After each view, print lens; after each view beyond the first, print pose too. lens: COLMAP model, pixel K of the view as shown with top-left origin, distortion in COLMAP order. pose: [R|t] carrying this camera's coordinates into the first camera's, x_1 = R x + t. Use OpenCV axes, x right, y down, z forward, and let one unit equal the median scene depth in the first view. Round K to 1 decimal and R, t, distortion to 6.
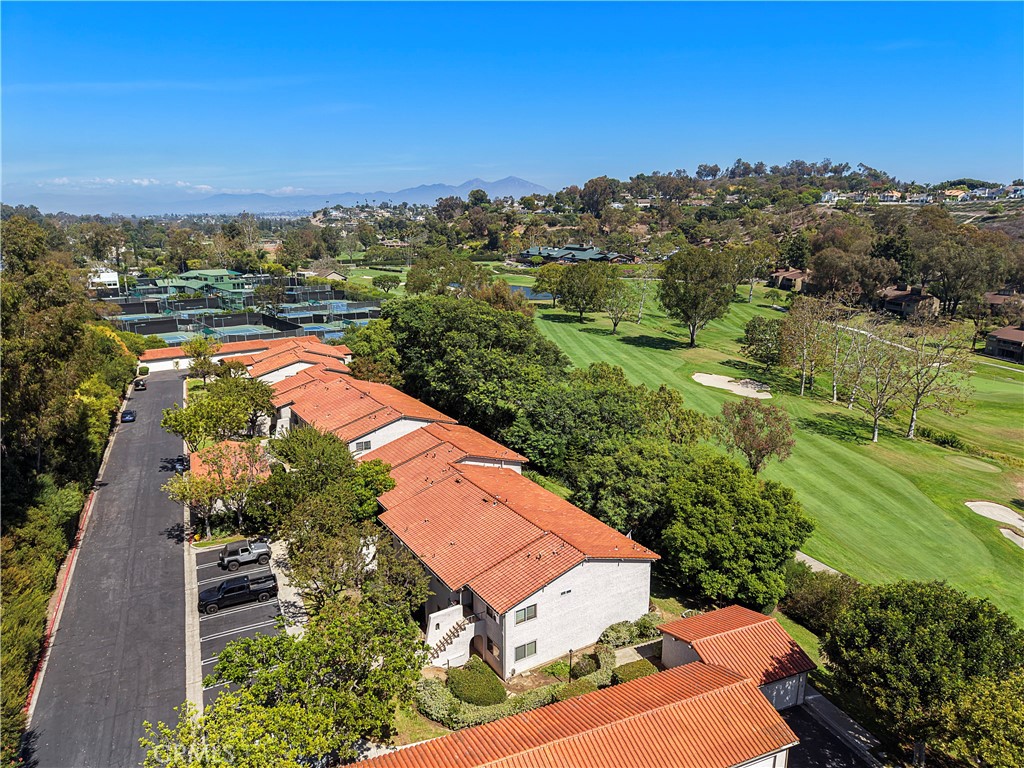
lens RADIAL K [[688.3, 0, 510.3], [0, 688.3, 387.4], [0, 0, 1]] dist [0.018628, -0.017653]
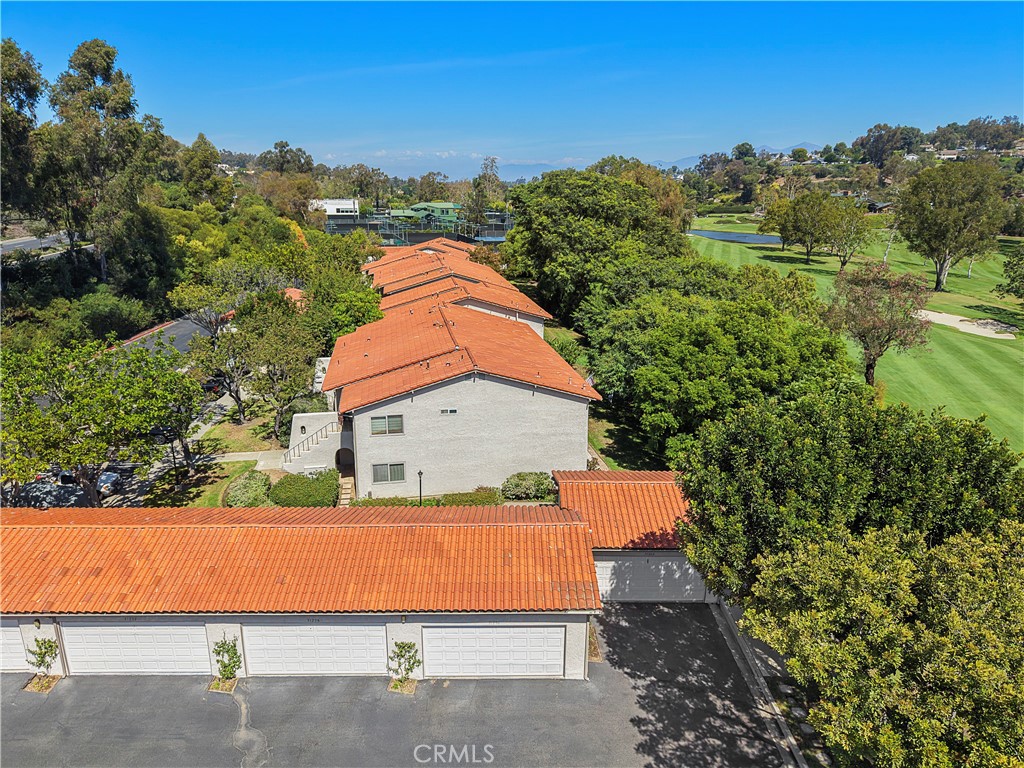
lens RADIAL K [[688.3, 0, 509.7], [0, 688.3, 386.2], [0, 0, 1]] dist [0.018628, -0.017653]
pose [[0.927214, 0.110809, -0.357765, 0.088636], [-0.097313, 0.993701, 0.055570, 0.046545], [0.361669, -0.016710, 0.932157, 0.064685]]
